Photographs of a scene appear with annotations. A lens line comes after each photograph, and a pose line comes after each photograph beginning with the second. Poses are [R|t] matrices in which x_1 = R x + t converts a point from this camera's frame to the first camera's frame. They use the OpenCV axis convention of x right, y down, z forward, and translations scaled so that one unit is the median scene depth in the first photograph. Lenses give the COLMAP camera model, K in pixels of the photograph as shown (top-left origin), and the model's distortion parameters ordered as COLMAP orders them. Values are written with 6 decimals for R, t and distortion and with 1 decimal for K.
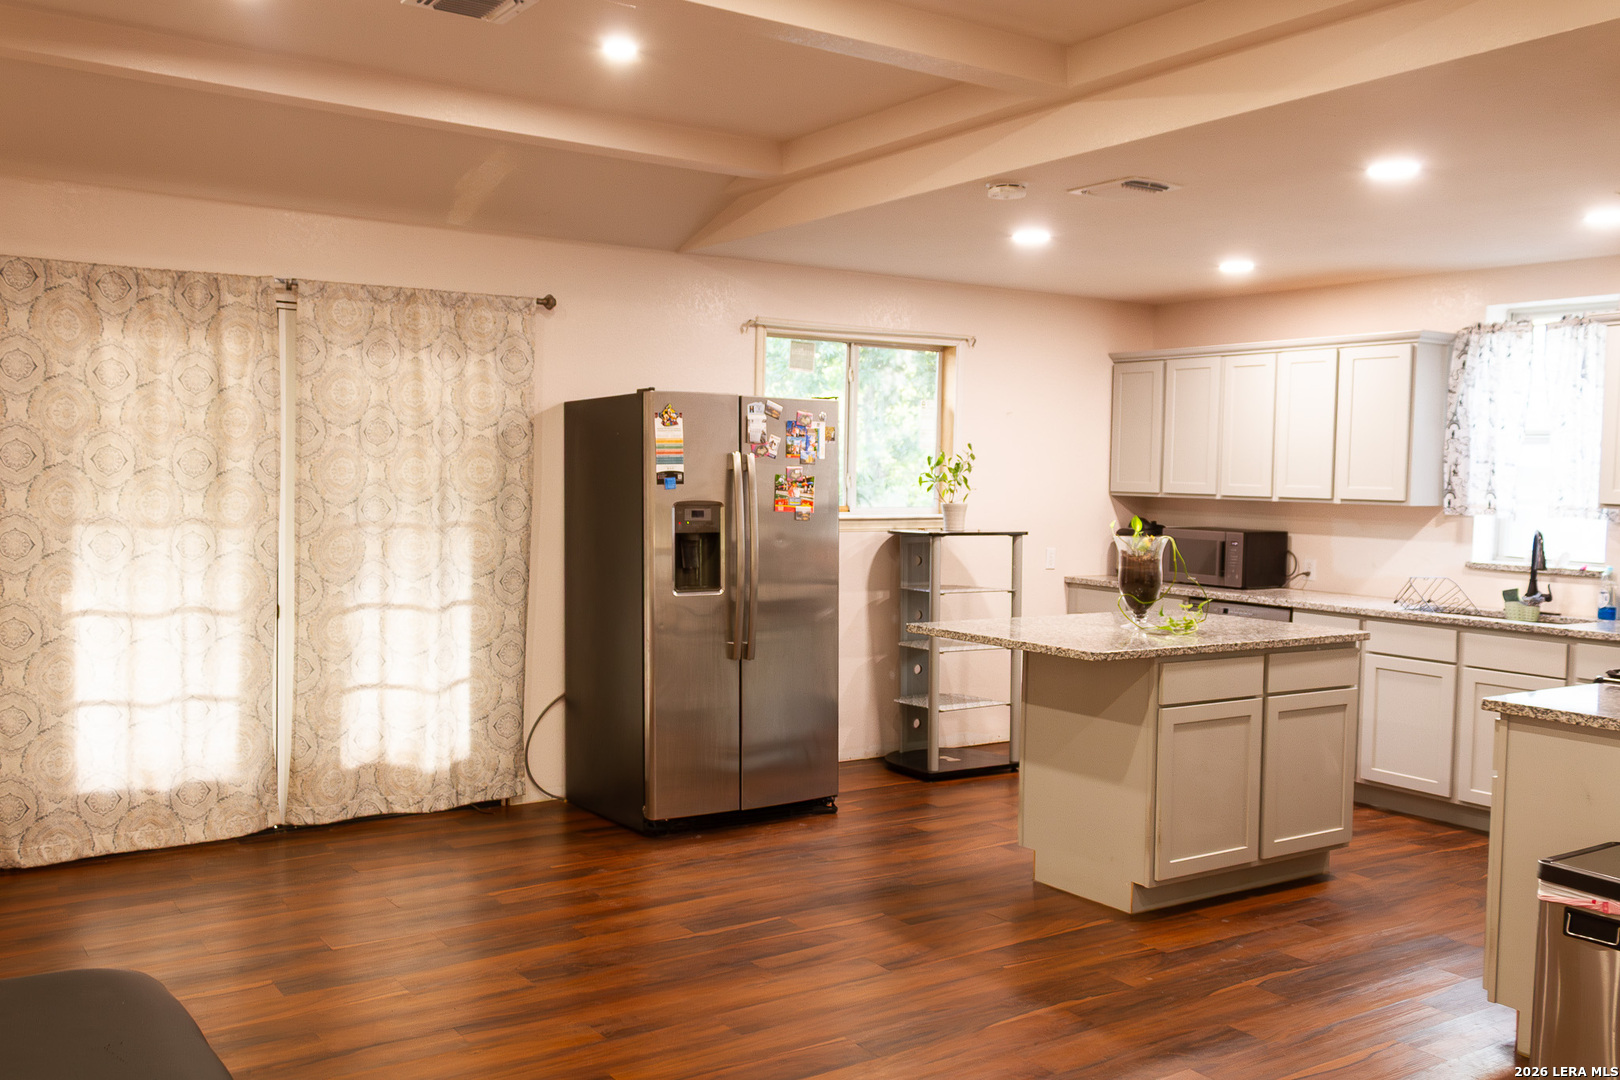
lens RADIAL K [[1437.3, 0, 810.0], [0, 1437.3, 540.0], [0, 0, 1]] dist [0.004288, 0.005012]
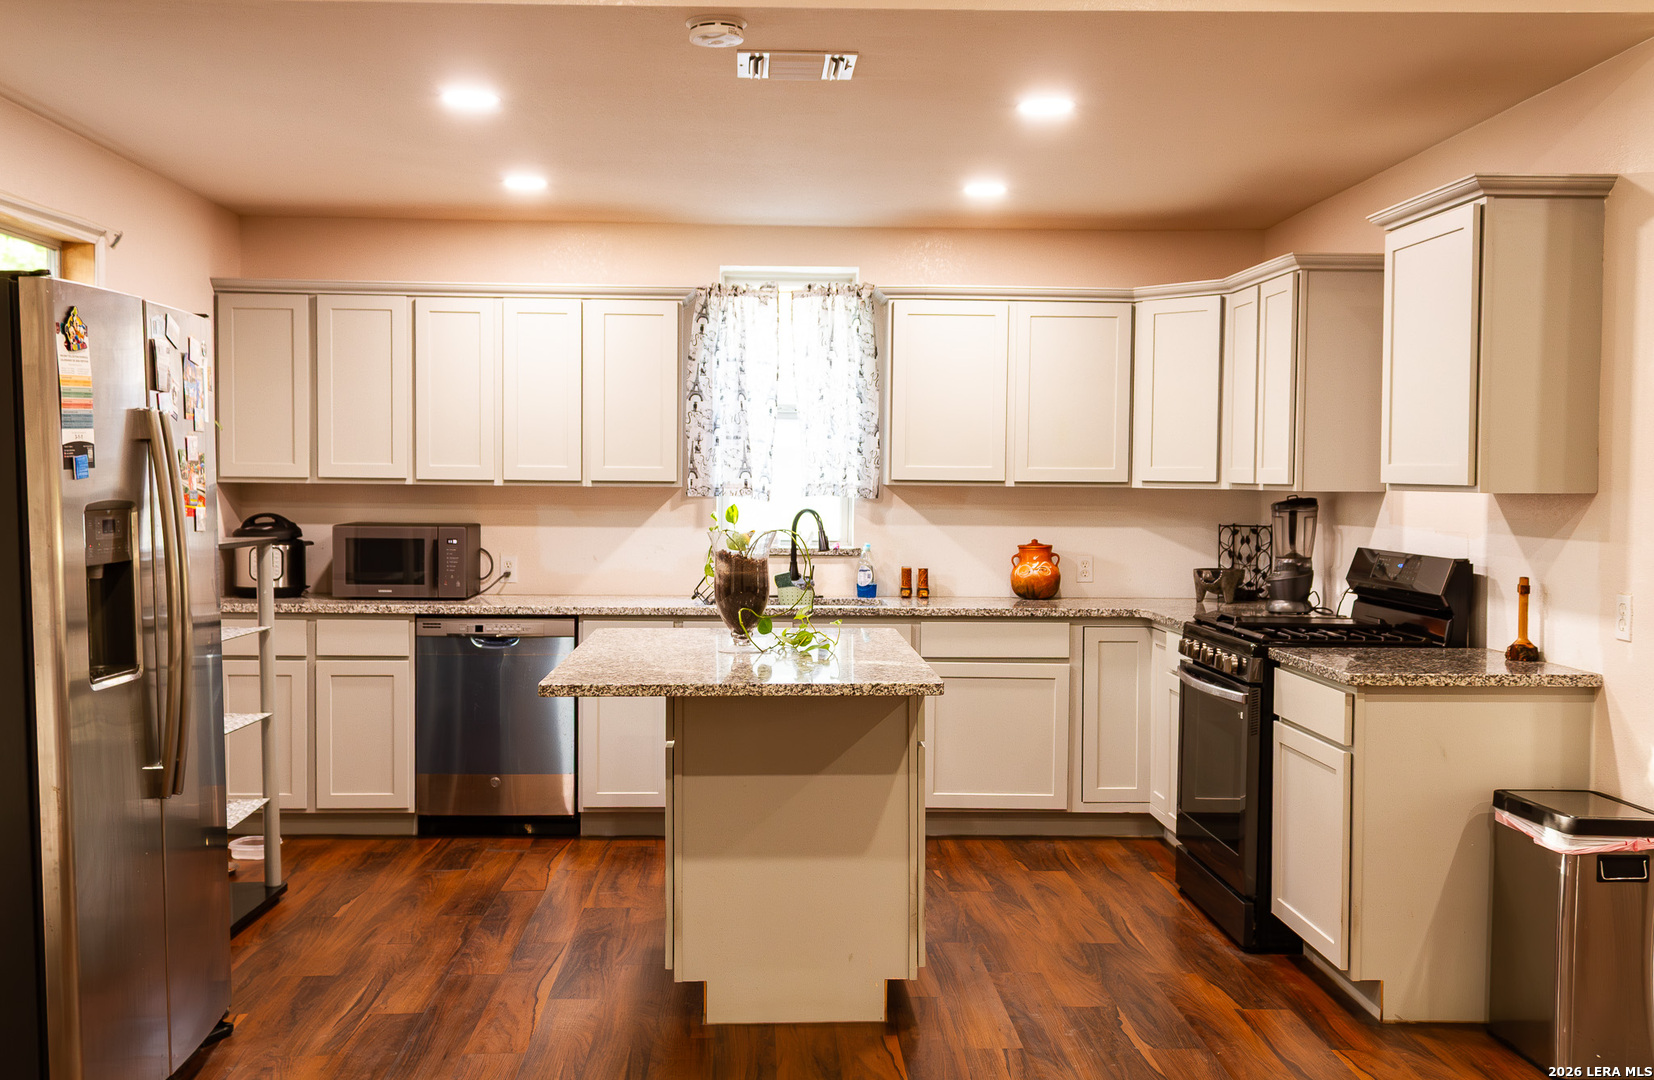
lens RADIAL K [[1611.5, 0, 827.0], [0, 1611.5, 540.0], [0, 0, 1]] dist [0.037033, -0.016815]
pose [[0.529137, -0.047442, 0.847209, -0.366302], [0.043657, 0.998636, 0.028655, -0.015772], [-0.847413, 0.021824, 0.530486, 0.404662]]
